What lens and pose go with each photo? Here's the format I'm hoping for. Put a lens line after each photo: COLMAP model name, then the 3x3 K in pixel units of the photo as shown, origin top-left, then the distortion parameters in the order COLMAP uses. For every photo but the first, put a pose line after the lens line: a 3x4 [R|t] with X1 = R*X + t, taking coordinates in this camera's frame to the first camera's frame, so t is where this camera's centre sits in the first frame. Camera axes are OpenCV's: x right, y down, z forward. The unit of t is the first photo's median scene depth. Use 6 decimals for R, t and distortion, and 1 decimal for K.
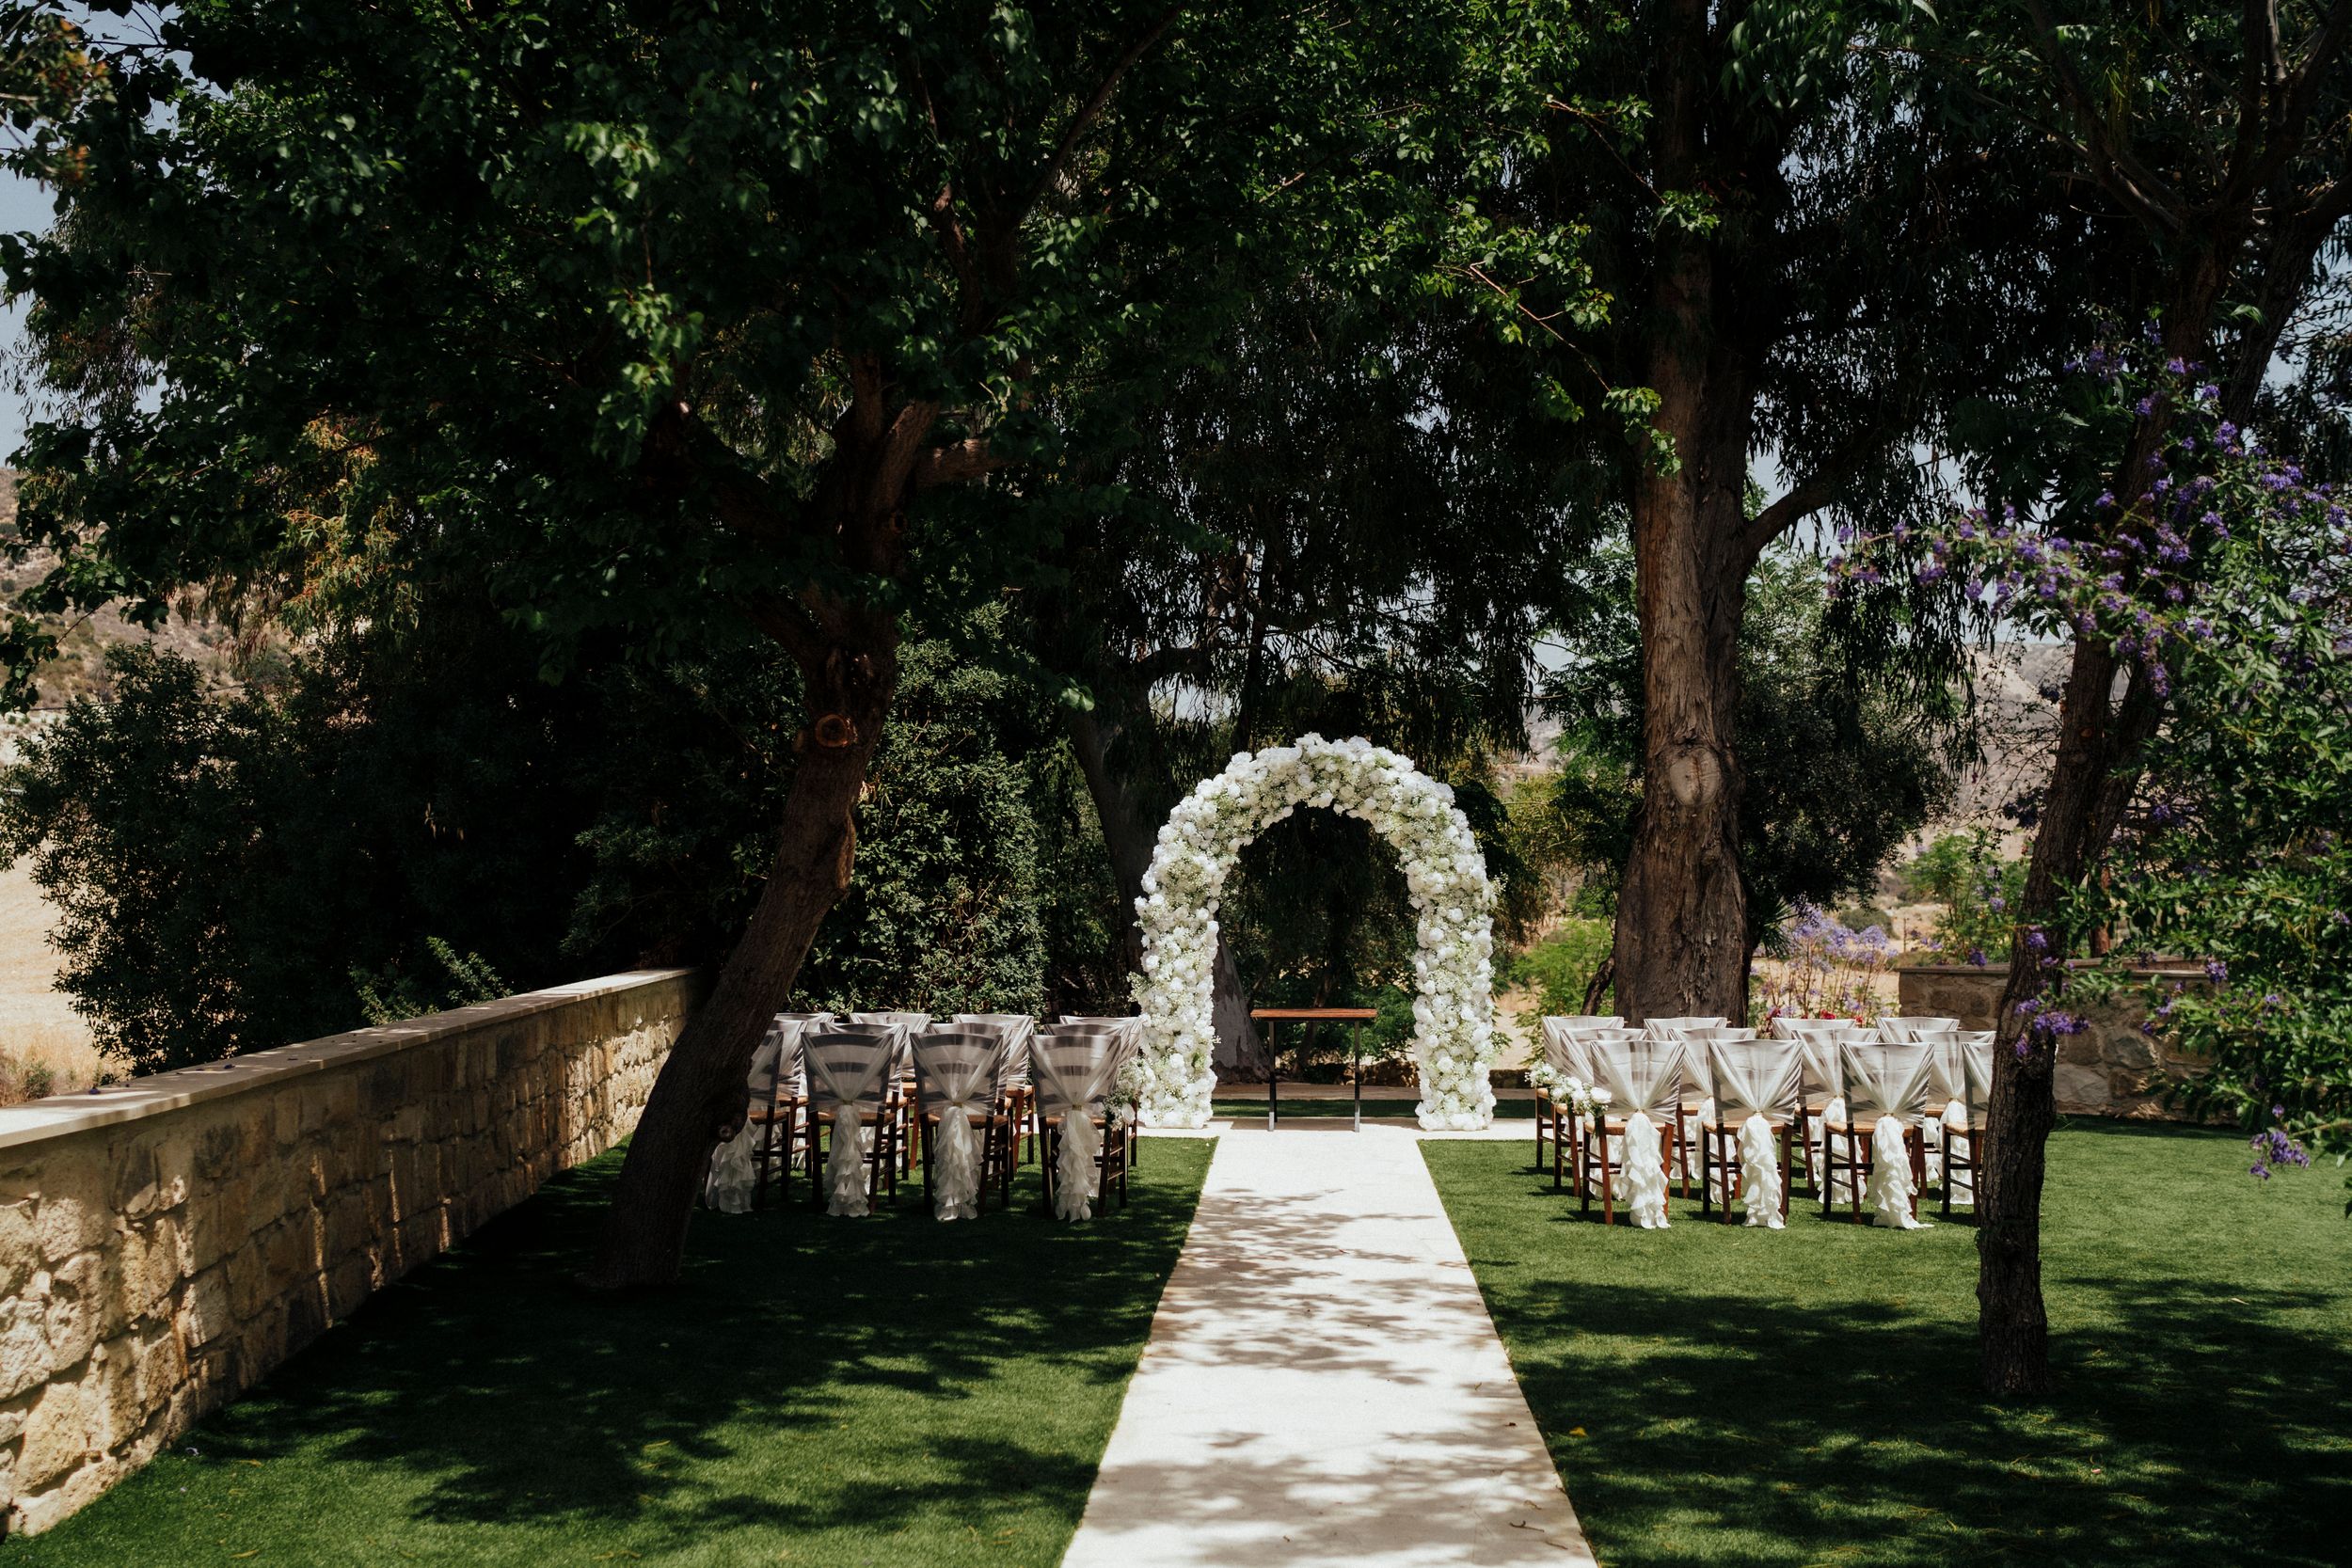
lens RADIAL K [[2391.4, 0, 1139.9], [0, 2391.4, 733.1], [0, 0, 1]] dist [-0.107375, 0.001858]
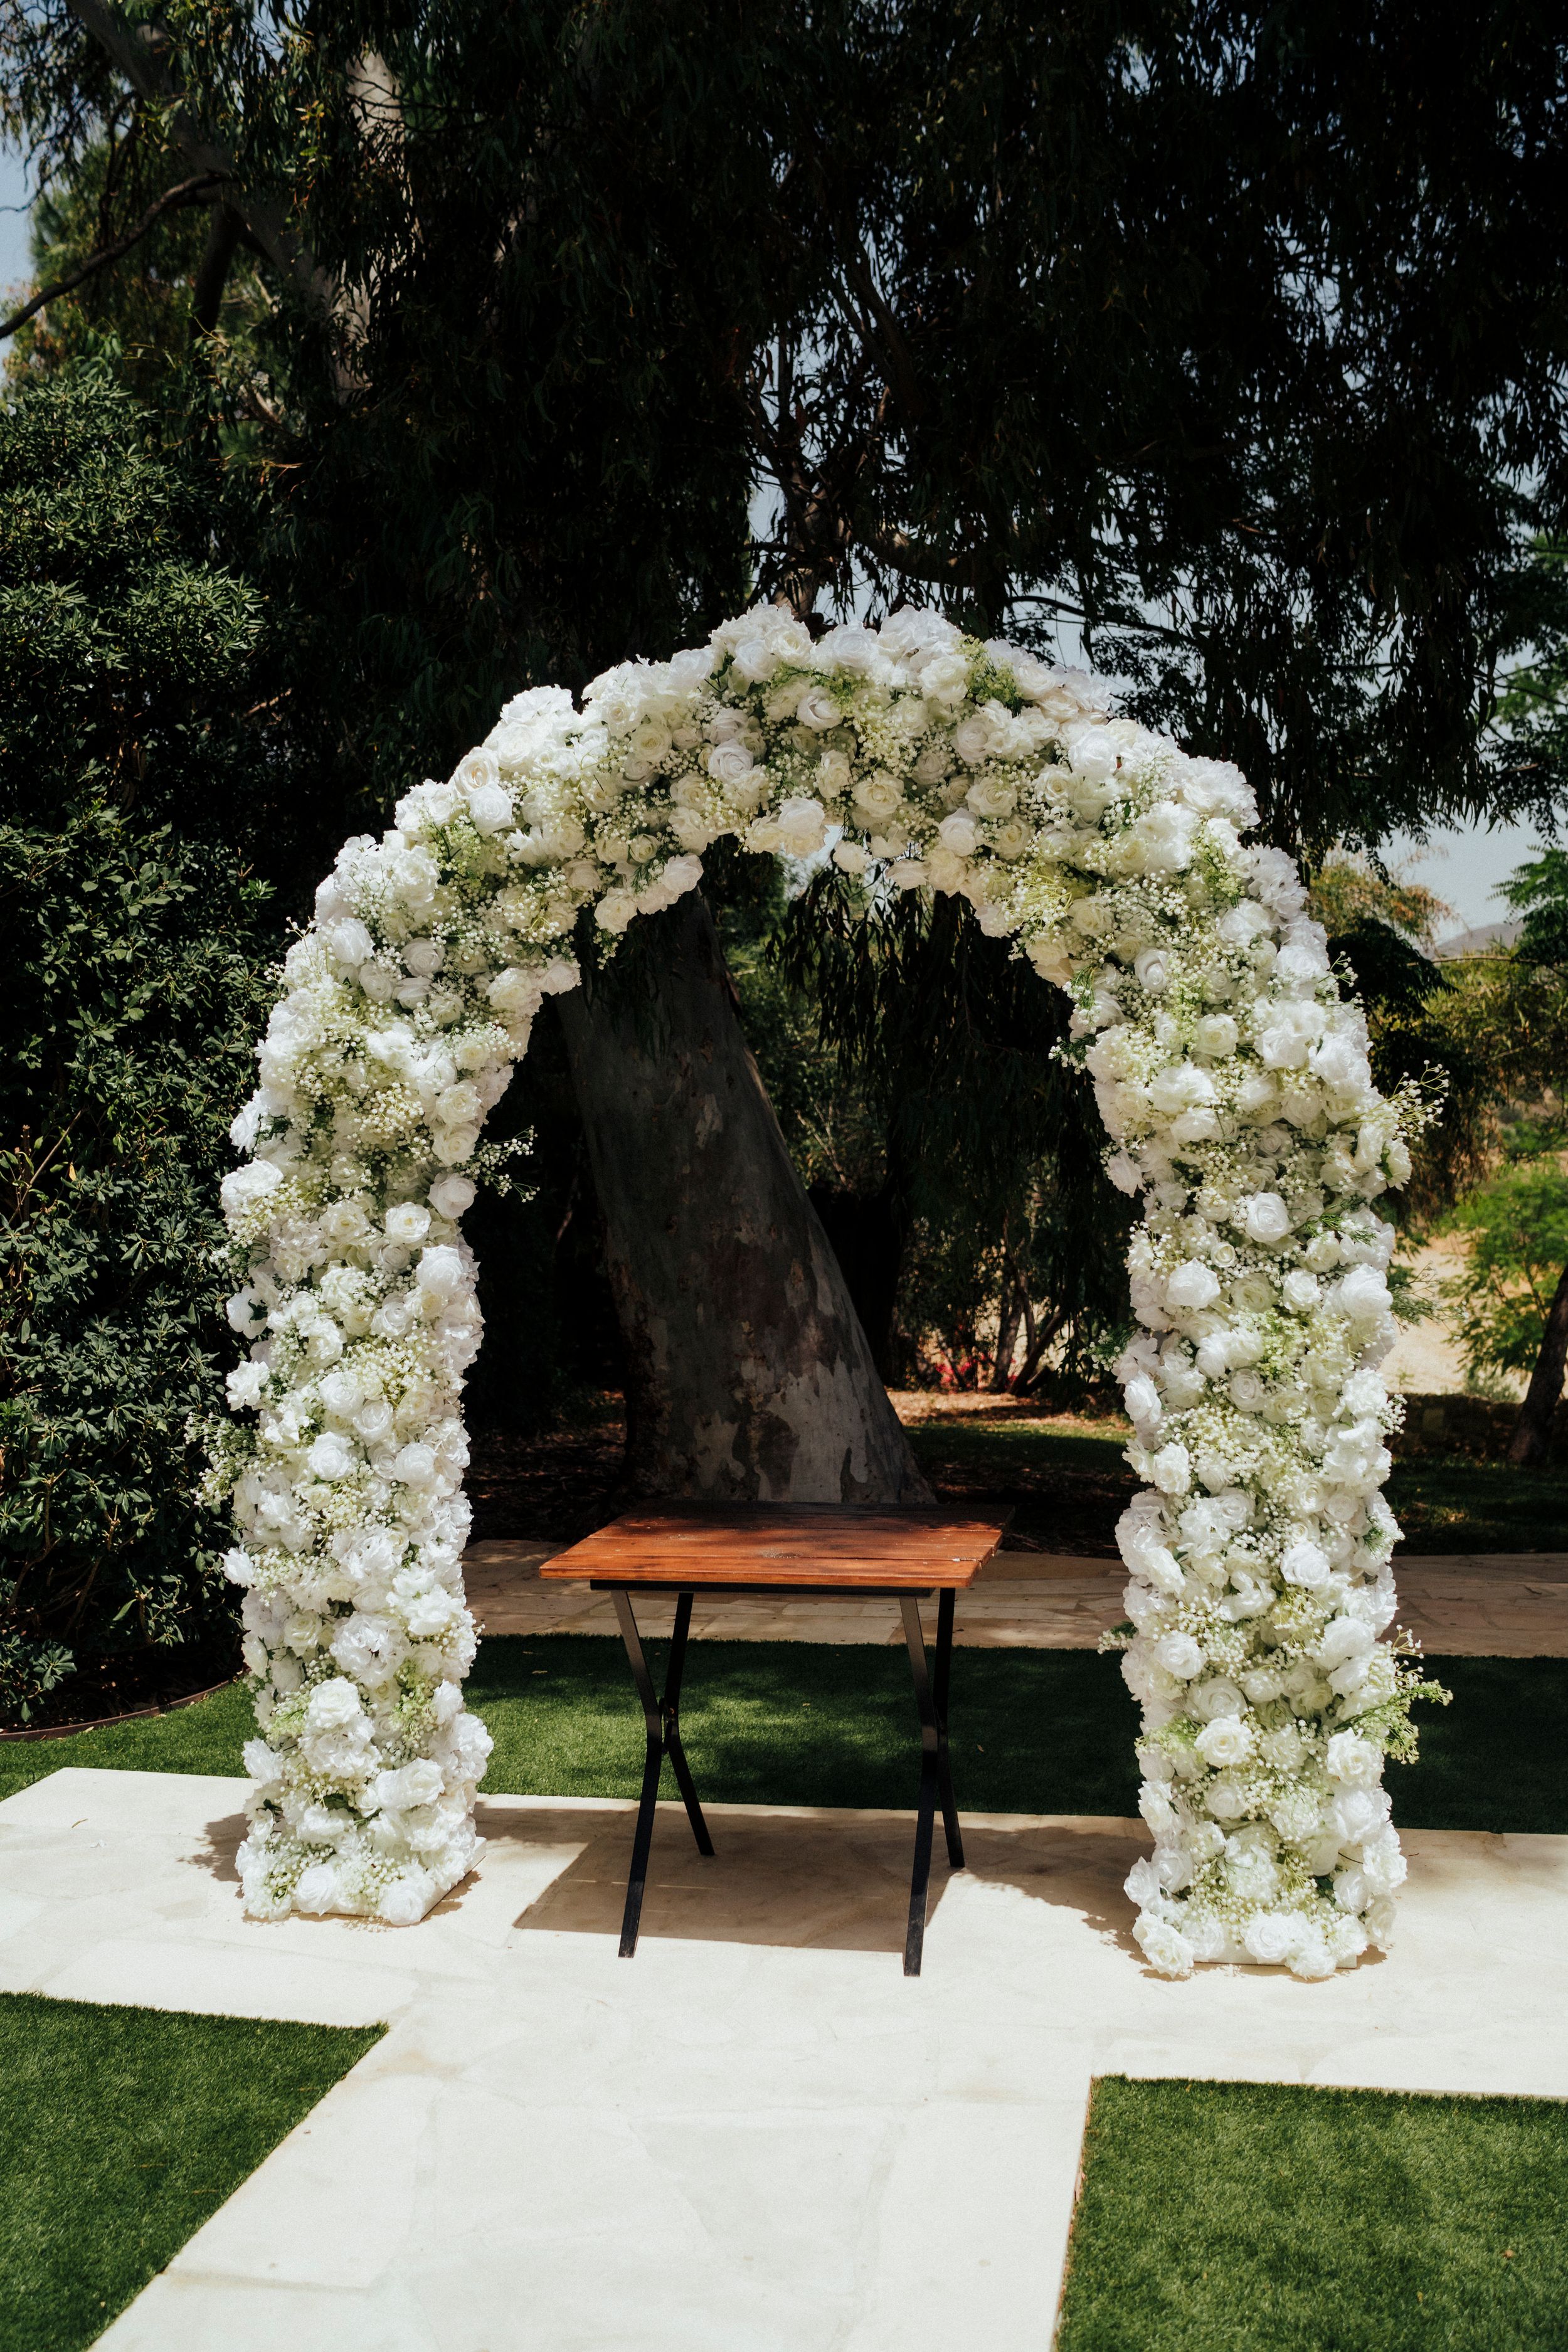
lens RADIAL K [[2342.3, 0, 732.6], [0, 2342.3, 1199.0], [0, 0, 1]] dist [-0.097760, 0.005878]
pose [[0.990445, -0.016451, -0.136923, 0.107959], [0.028992, 0.995509, 0.090114, 0.047530], [0.134826, -0.093222, 0.986474, 0.718305]]
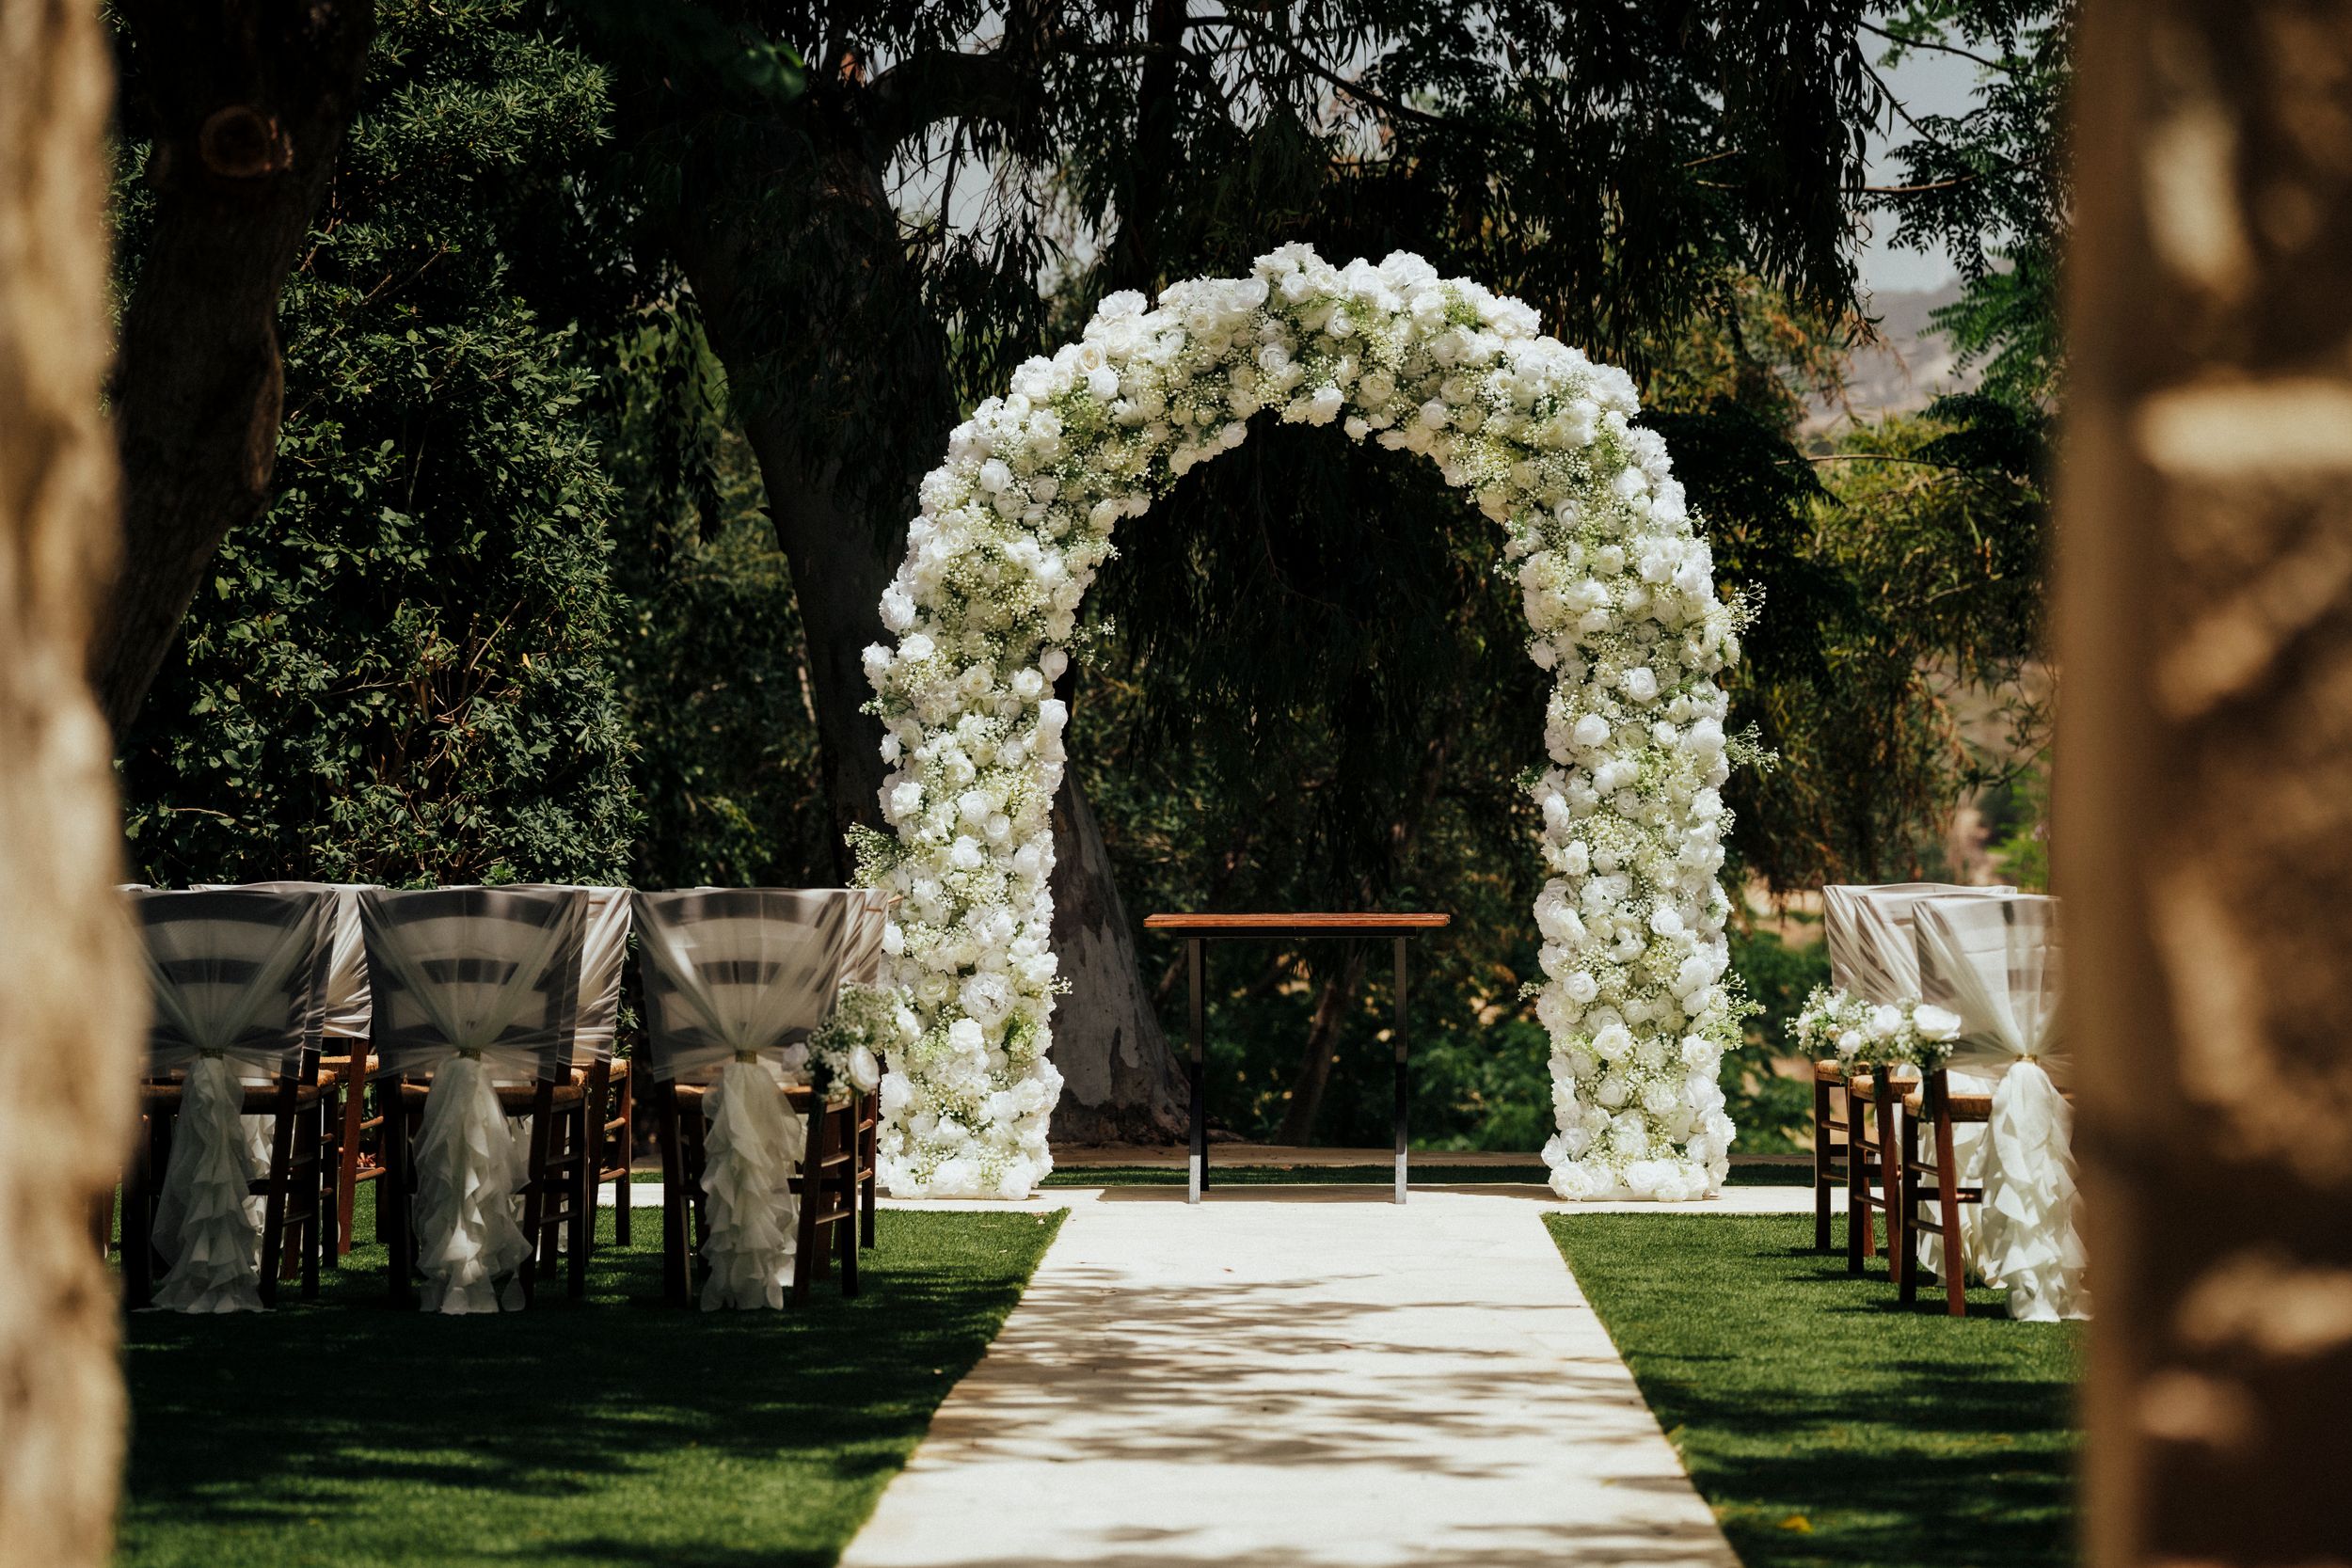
lens RADIAL K [[6836.2, 0, 1176.0], [0, 6836.2, 784.0], [0, 0, 1]] dist [0.468120, 0.001777]
pose [[0.998744, -0.002274, 0.050052, -0.007488], [-0.000776, 0.998147, 0.060845, 0.021391], [-0.050098, -0.060807, 0.996892, -0.183071]]
